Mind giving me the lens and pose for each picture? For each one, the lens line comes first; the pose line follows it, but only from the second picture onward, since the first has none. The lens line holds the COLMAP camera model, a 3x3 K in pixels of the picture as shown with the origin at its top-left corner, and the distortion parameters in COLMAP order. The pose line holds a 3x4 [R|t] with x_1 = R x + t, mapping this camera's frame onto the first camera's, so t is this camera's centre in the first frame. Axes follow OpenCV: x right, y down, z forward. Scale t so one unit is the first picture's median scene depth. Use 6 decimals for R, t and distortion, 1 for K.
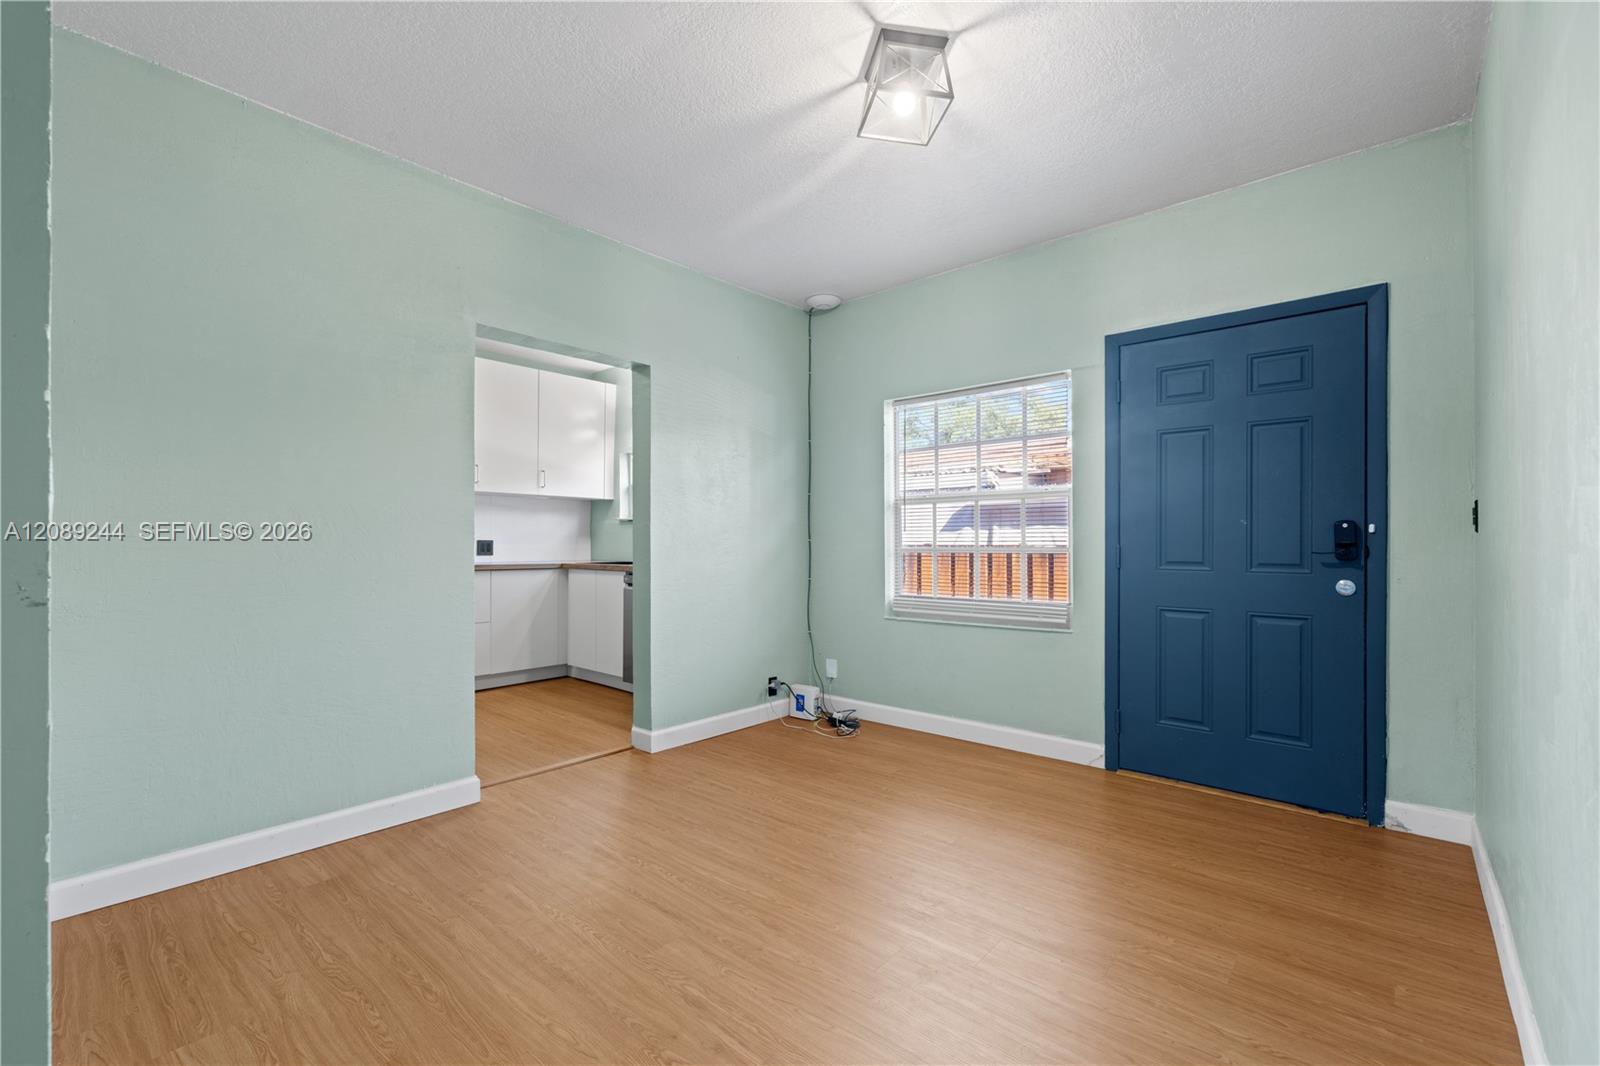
lens RADIAL K [[683.1, 0, 804.7], [0, 683.1, 537.9], [0, 0, 1]] dist [-0.002579, 0.000124]
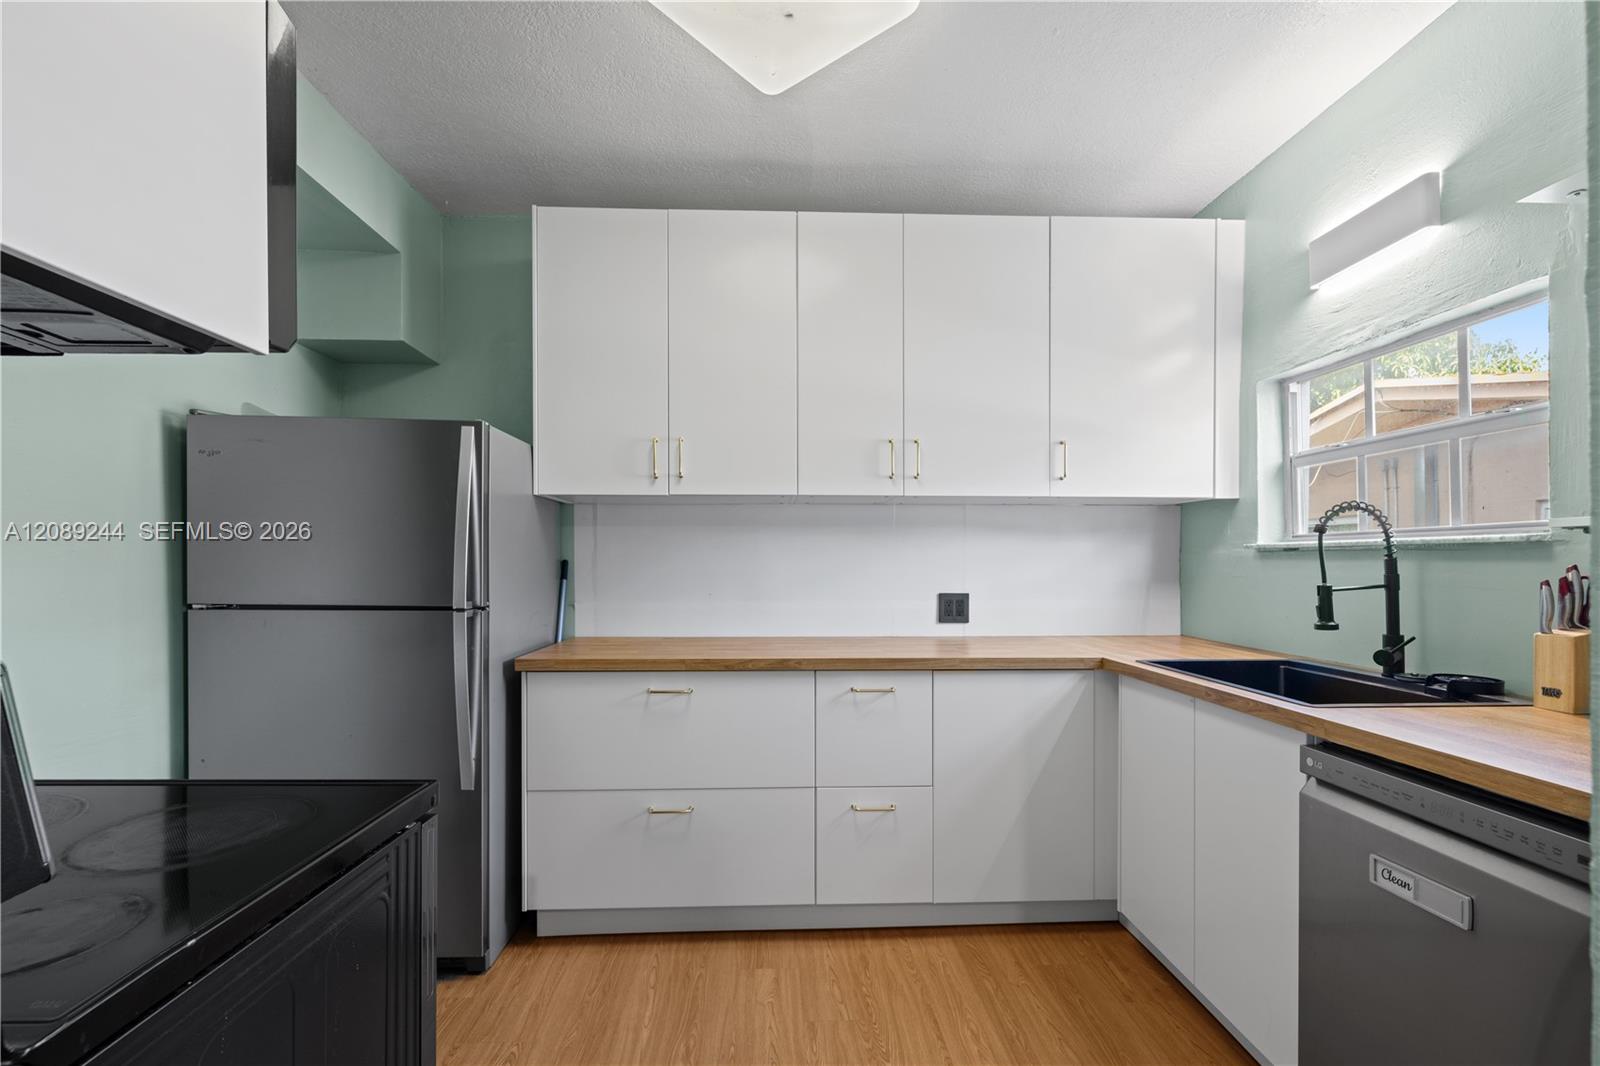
lens RADIAL K [[683.1, 0, 806.0], [0, 683.1, 564.0], [0, 0, 1]] dist [-0.002579, 0.000124]
pose [[0.688463, -0.000316, -0.725271, -0.172229], [0.003597, 0.999989, 0.002979, -0.020012], [0.725262, -0.004659, 0.688457, 0.562351]]
